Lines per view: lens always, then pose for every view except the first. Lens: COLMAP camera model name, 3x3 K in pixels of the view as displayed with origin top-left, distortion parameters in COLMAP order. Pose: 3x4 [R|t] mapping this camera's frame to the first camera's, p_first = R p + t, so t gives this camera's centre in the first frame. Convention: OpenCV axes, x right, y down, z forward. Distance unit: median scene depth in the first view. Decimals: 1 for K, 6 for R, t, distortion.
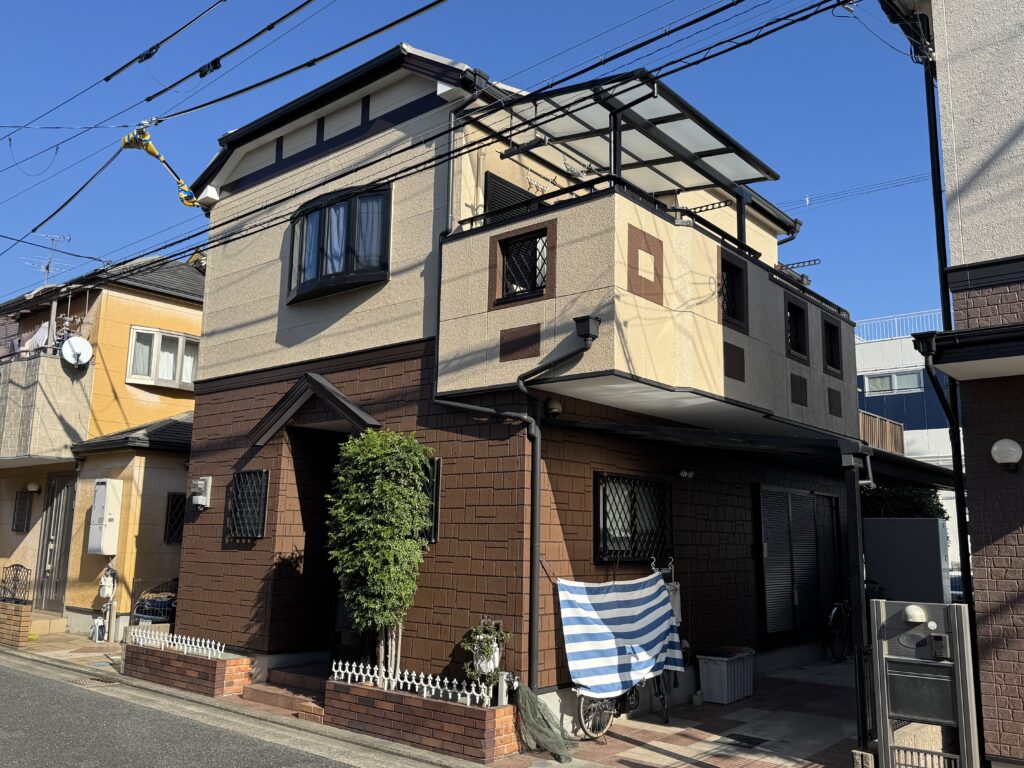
lens RADIAL K [[855.9, 0, 507.8], [0, 855.9, 374.7], [0, 0, 1]] dist [0.105499, -0.128272]
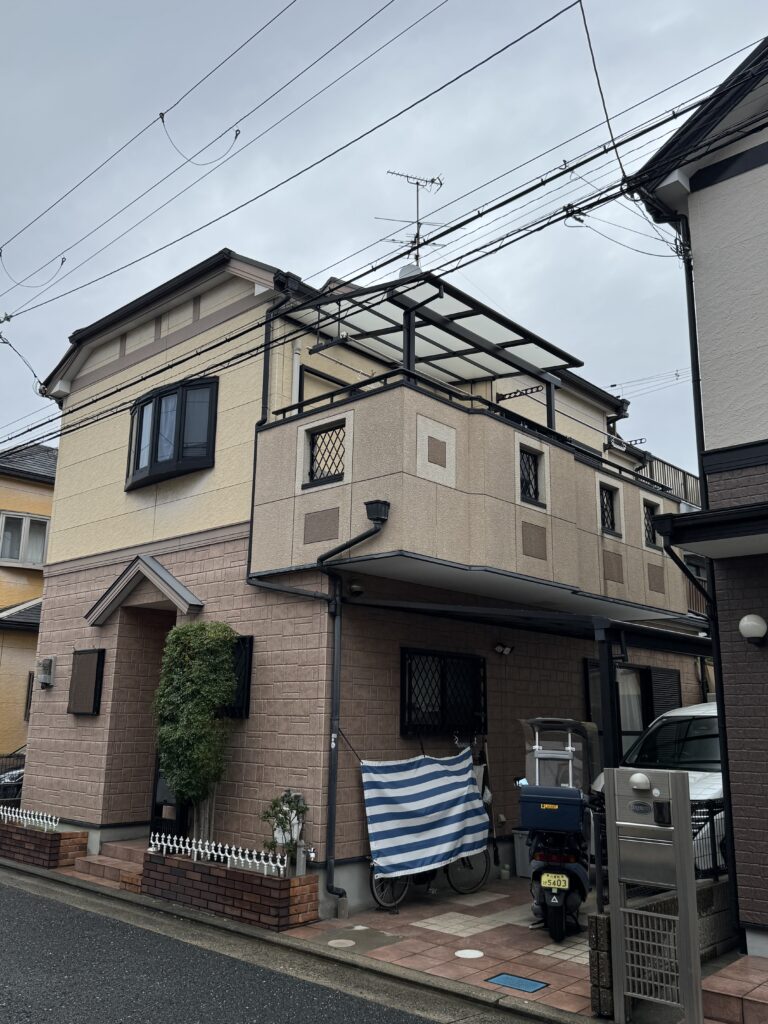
lens RADIAL K [[855.9, 0, 367.1], [0, 855.9, 508.2], [0, 0, 1]] dist [0.105499, -0.128272]
pose [[0.998899, -0.014271, -0.044688, 0.107261], [0.012040, 0.998687, -0.049790, -0.005187], [0.045339, 0.049197, 0.997759, -0.050938]]
